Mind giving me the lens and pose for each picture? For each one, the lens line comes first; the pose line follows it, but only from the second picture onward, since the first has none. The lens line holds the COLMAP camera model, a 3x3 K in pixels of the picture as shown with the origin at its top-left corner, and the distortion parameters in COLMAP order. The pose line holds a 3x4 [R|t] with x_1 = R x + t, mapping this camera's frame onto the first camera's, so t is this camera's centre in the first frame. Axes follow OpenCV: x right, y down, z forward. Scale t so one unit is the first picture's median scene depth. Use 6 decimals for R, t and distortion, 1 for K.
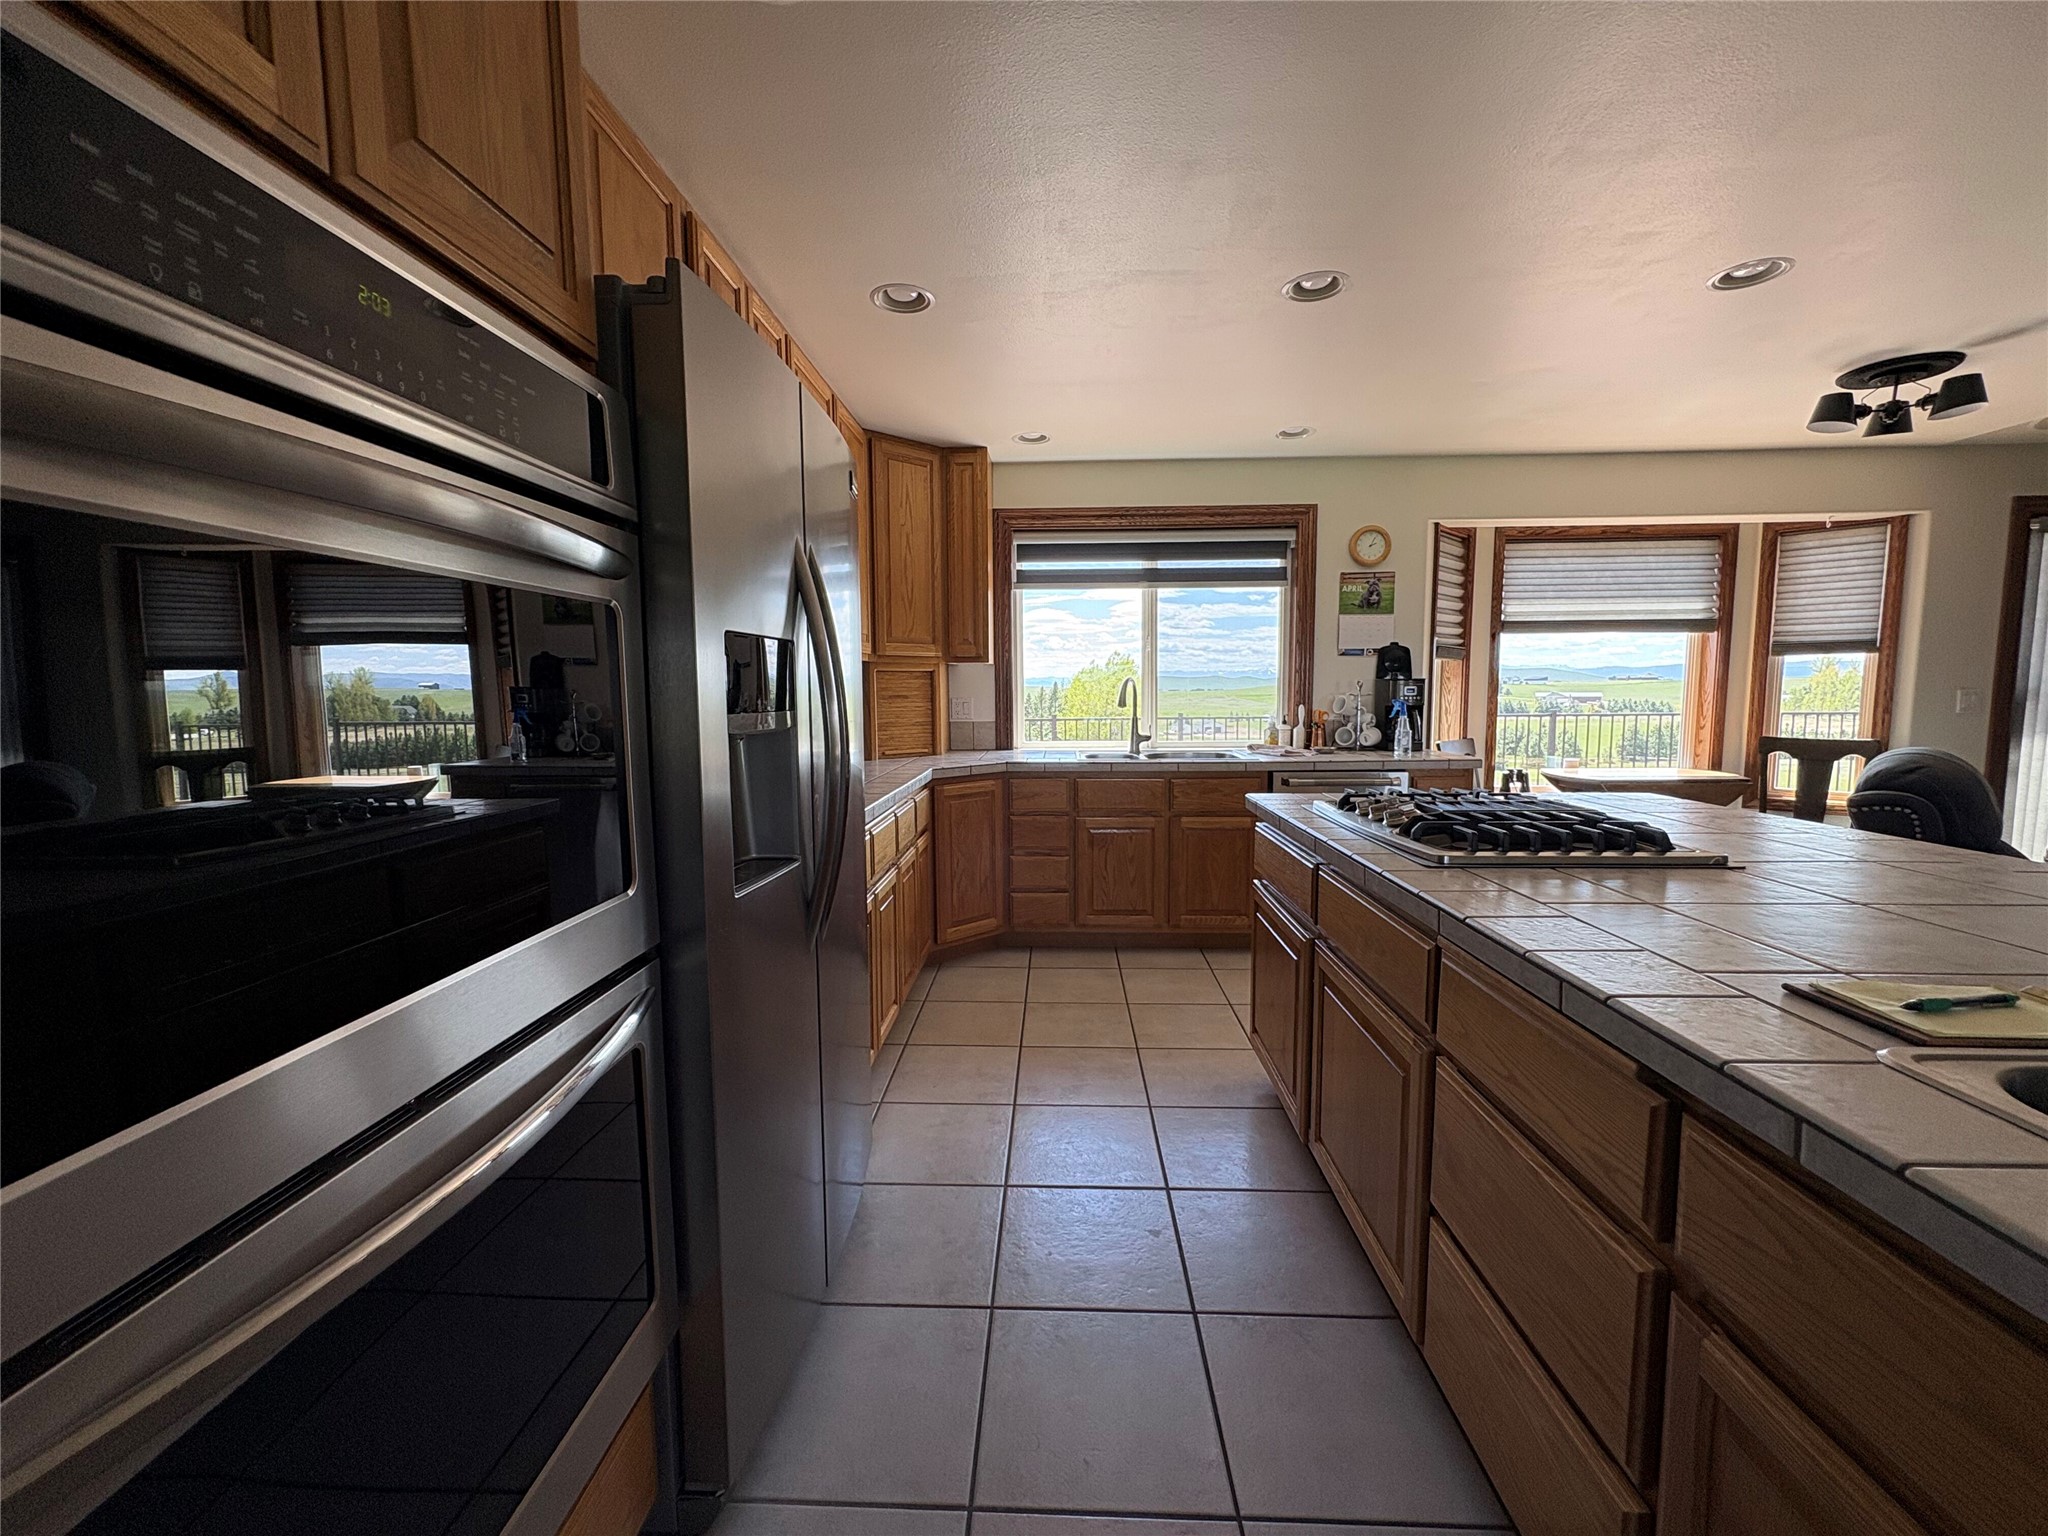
lens RADIAL K [[818.5, 0, 1025.2], [0, 818.5, 765.3], [0, 0, 1]] dist [-0.000169, 0.000623]
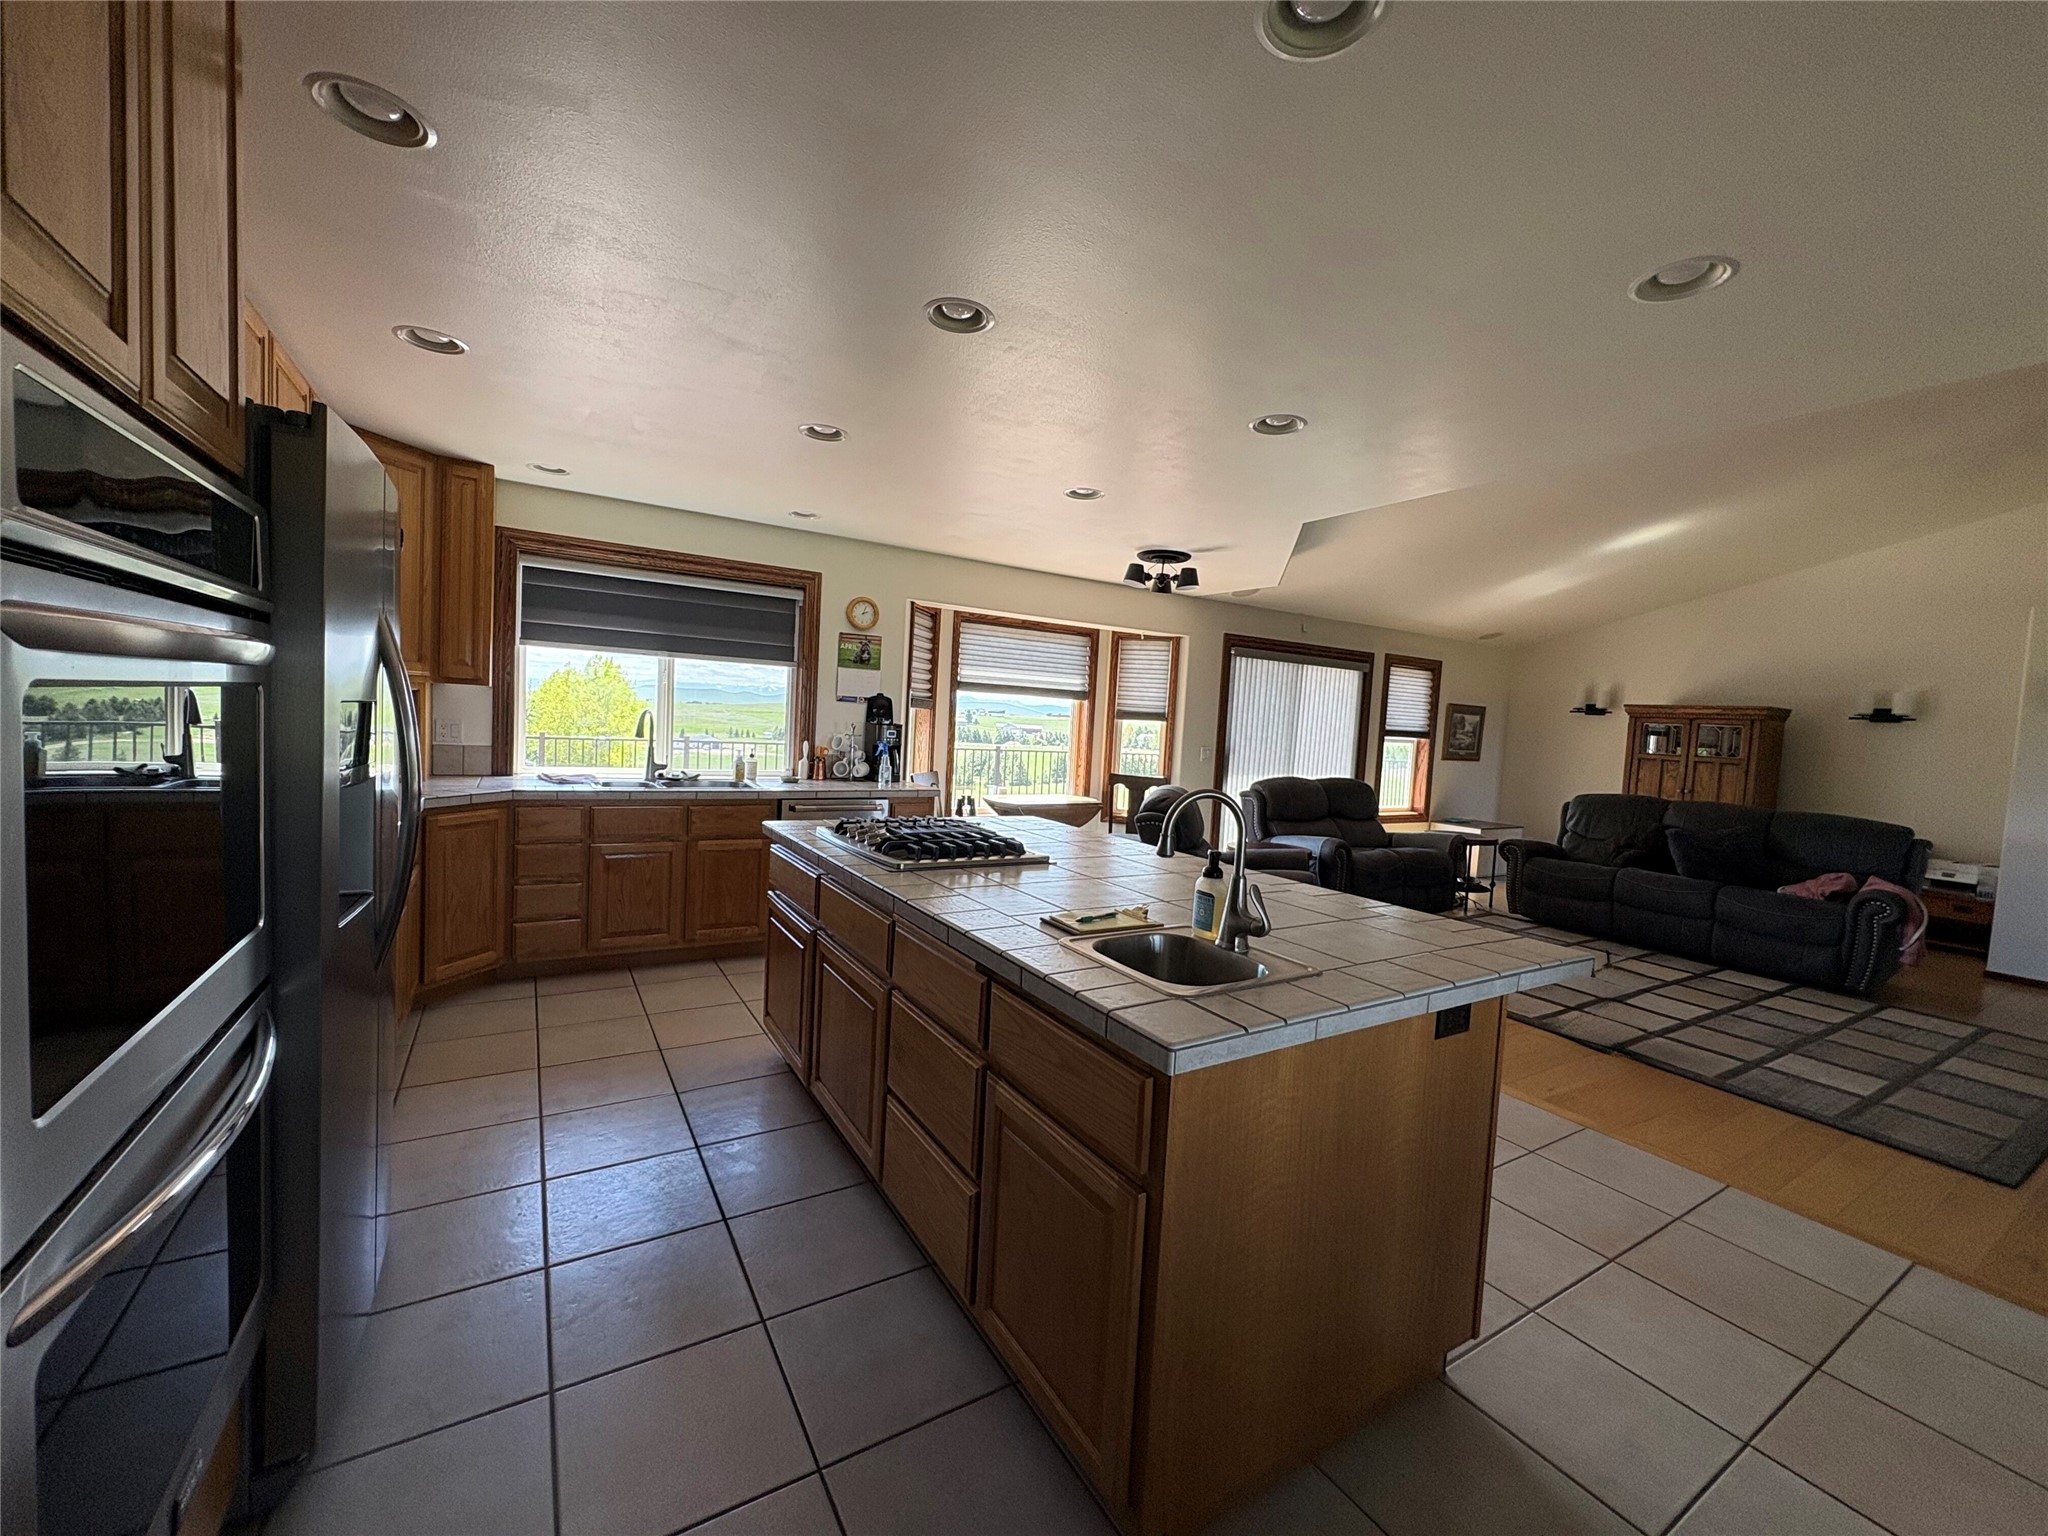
lens RADIAL K [[812.6, 0, 1020.8], [0, 812.6, 762.8], [0, 0, 1]] dist [0.001353, 0.000037]
pose [[0.830969, 0.022464, 0.555865, -0.054755], [-0.008263, 0.999573, -0.028043, -0.013692], [-0.556257, 0.018710, 0.830799, -0.141739]]
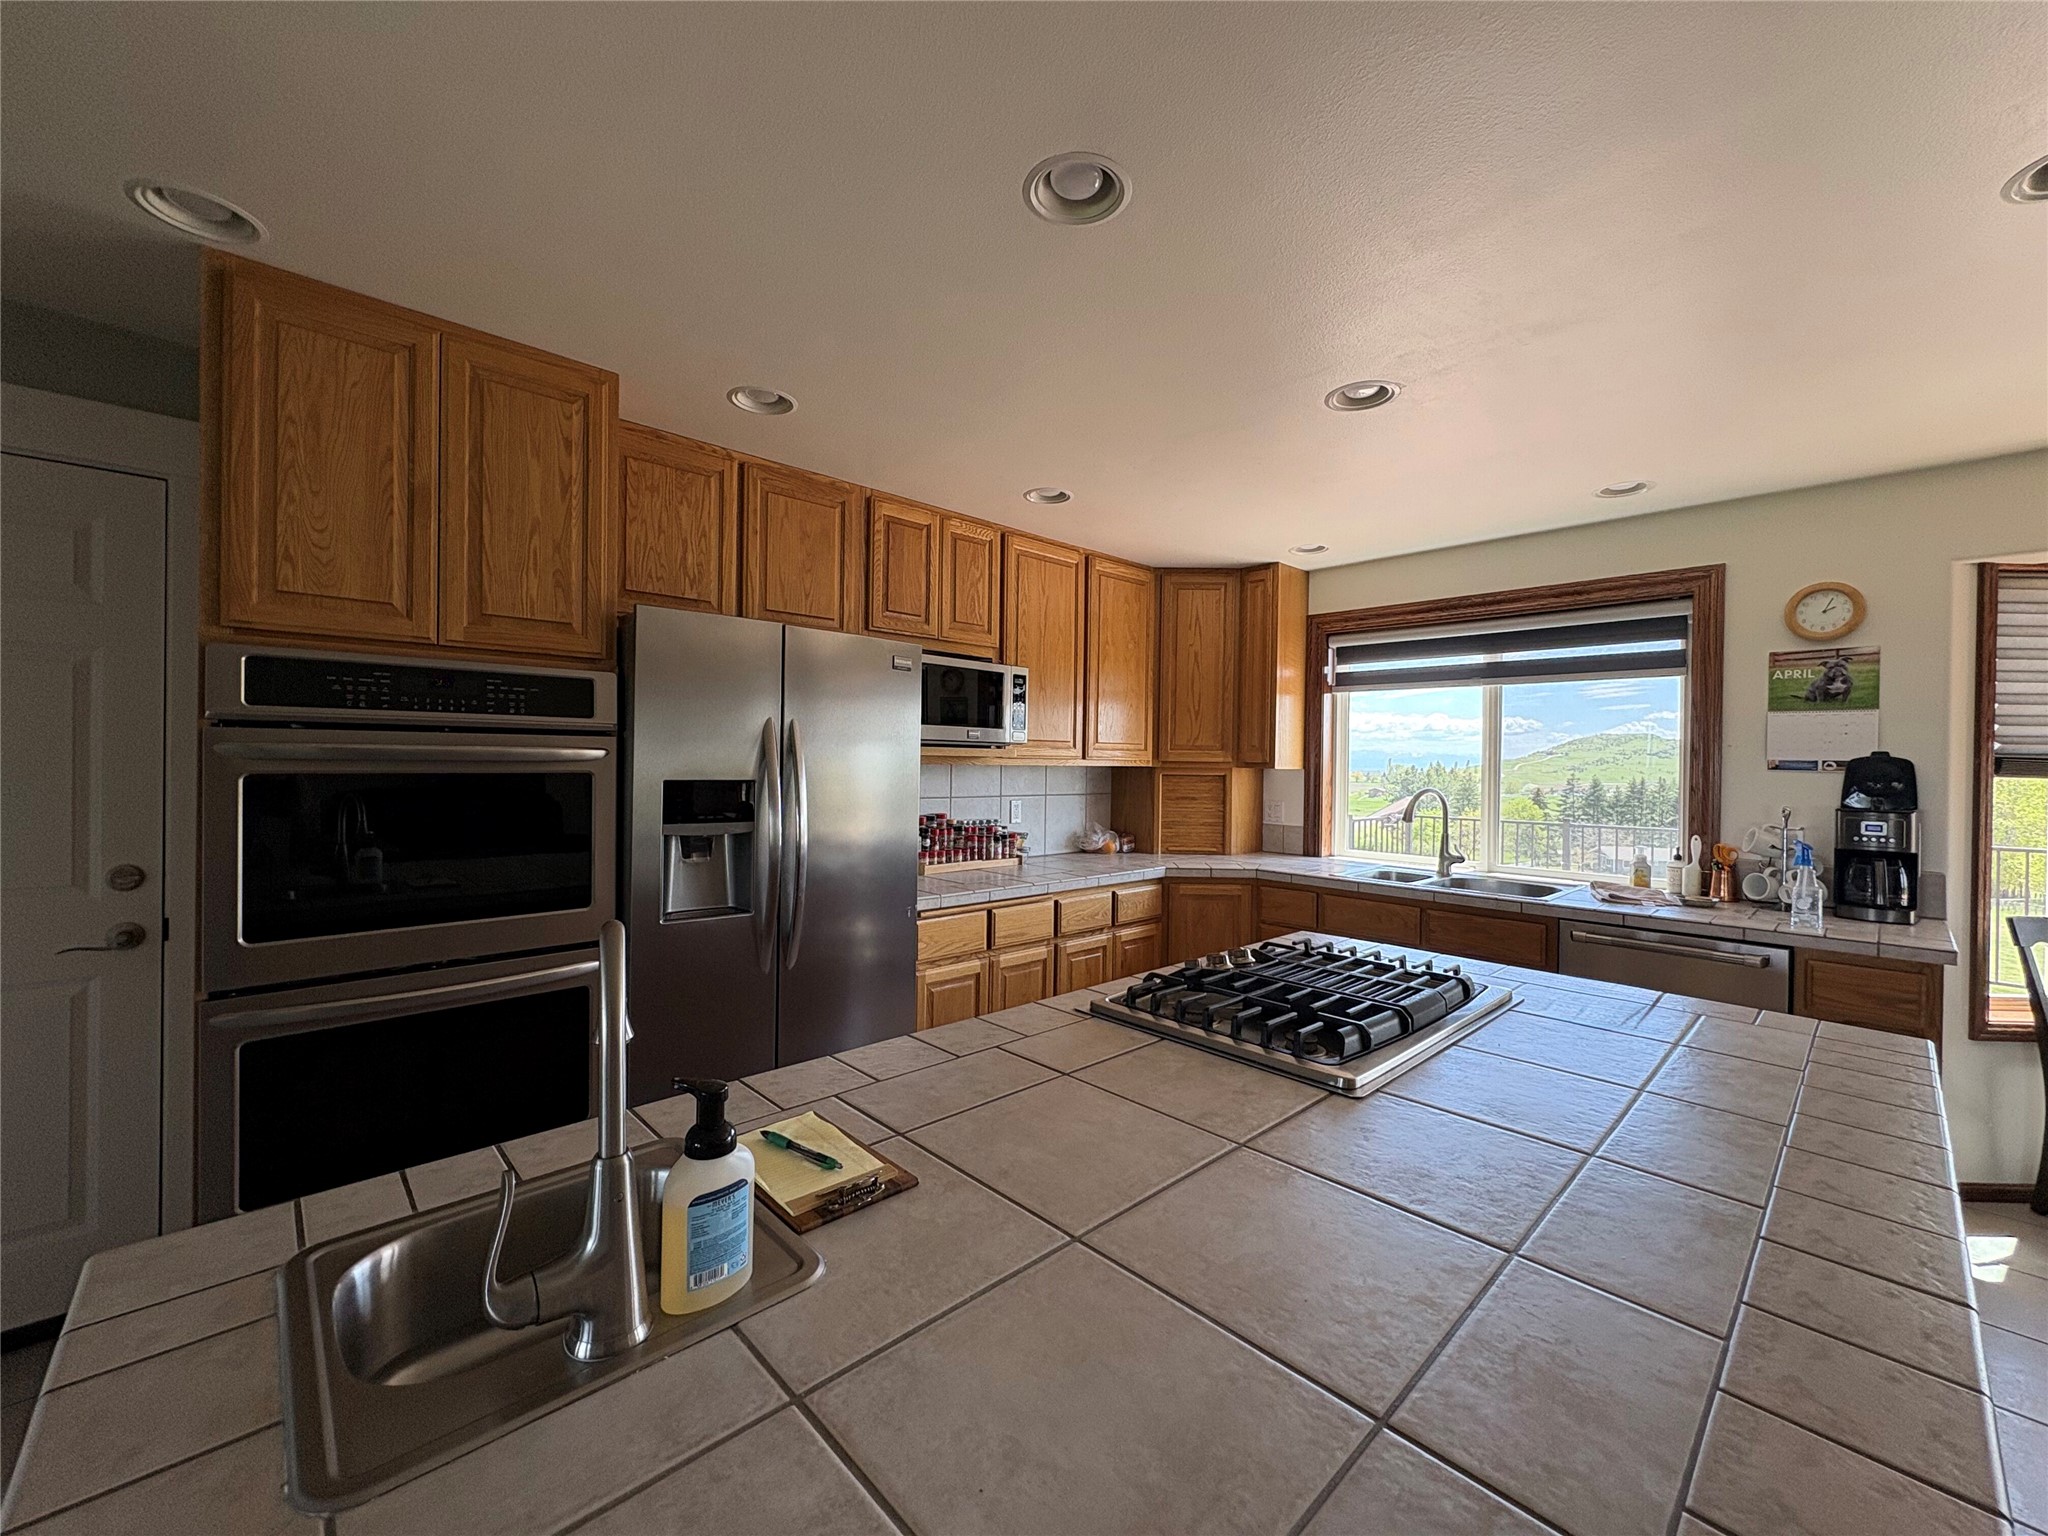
lens RADIAL K [[818.5, 0, 1025.2], [0, 818.5, 765.3], [0, 0, 1]] dist [-0.000169, 0.000623]
pose [[0.716088, 0.022641, -0.697642, 0.442186], [-0.085573, 0.994782, -0.055552, -0.047329], [0.692744, 0.099480, 0.714289, 0.063209]]
